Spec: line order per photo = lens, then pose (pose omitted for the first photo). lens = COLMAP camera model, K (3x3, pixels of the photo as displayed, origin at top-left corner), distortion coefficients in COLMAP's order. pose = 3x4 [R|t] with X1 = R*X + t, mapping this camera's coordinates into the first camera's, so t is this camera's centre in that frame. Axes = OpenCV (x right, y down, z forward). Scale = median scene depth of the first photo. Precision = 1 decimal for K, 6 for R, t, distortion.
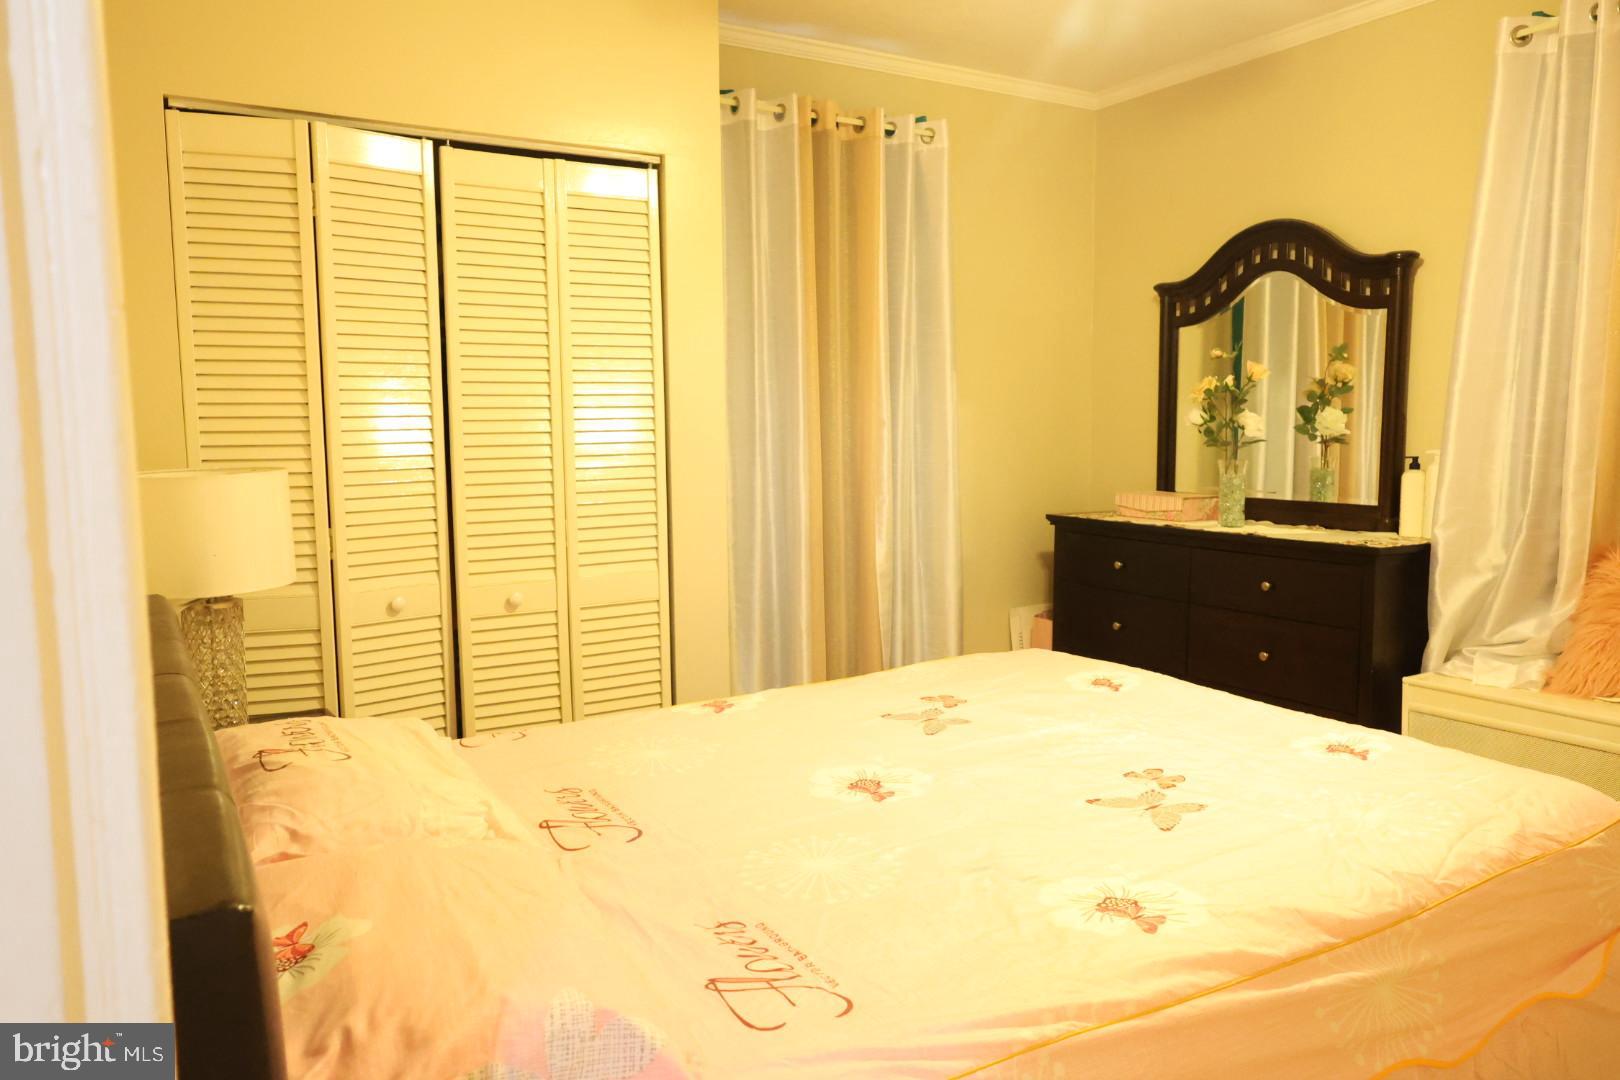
lens RADIAL K [[1149.6, 0, 810.0], [0, 1149.6, 540.0], [0, 0, 1]] dist [0.008237, 0.001194]
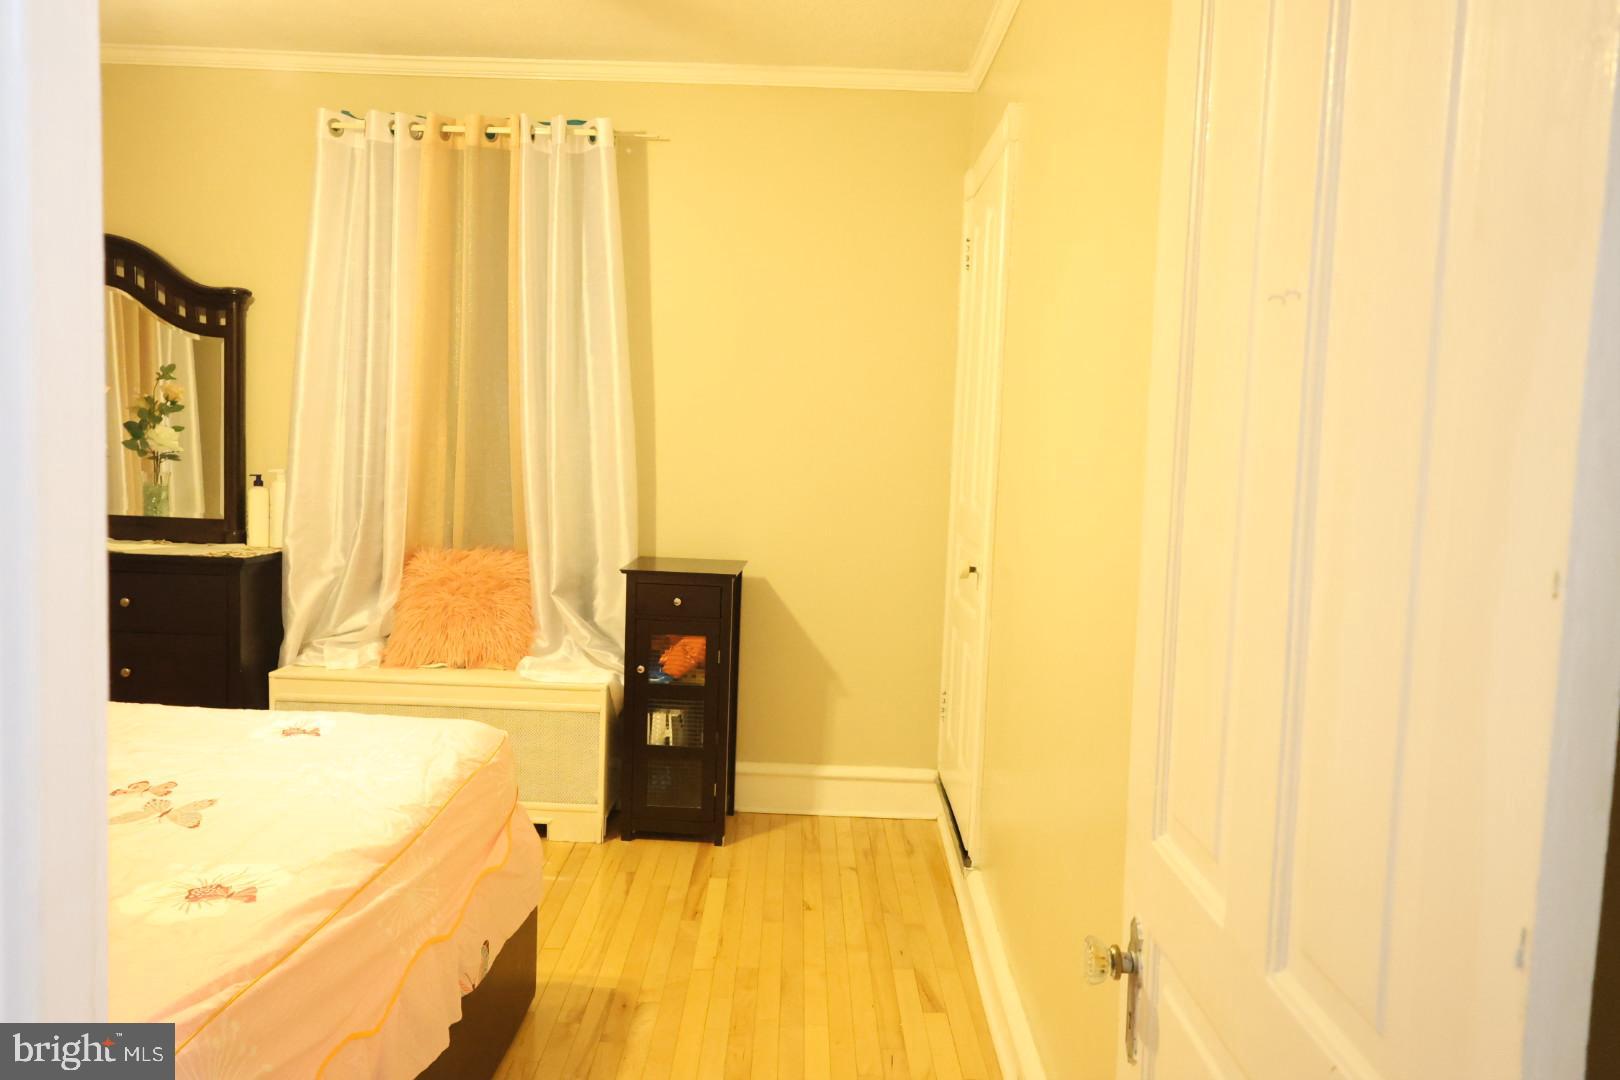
lens RADIAL K [[1124.6, 0, 810.0], [0, 1124.6, 540.0], [0, 0, 1]] dist [-0.004386, 0.002484]
pose [[0.527696, -0.037829, 0.848591, -0.132778], [0.044699, 0.998860, 0.016732, -0.004223], [-0.848257, 0.029102, 0.528785, -0.026475]]
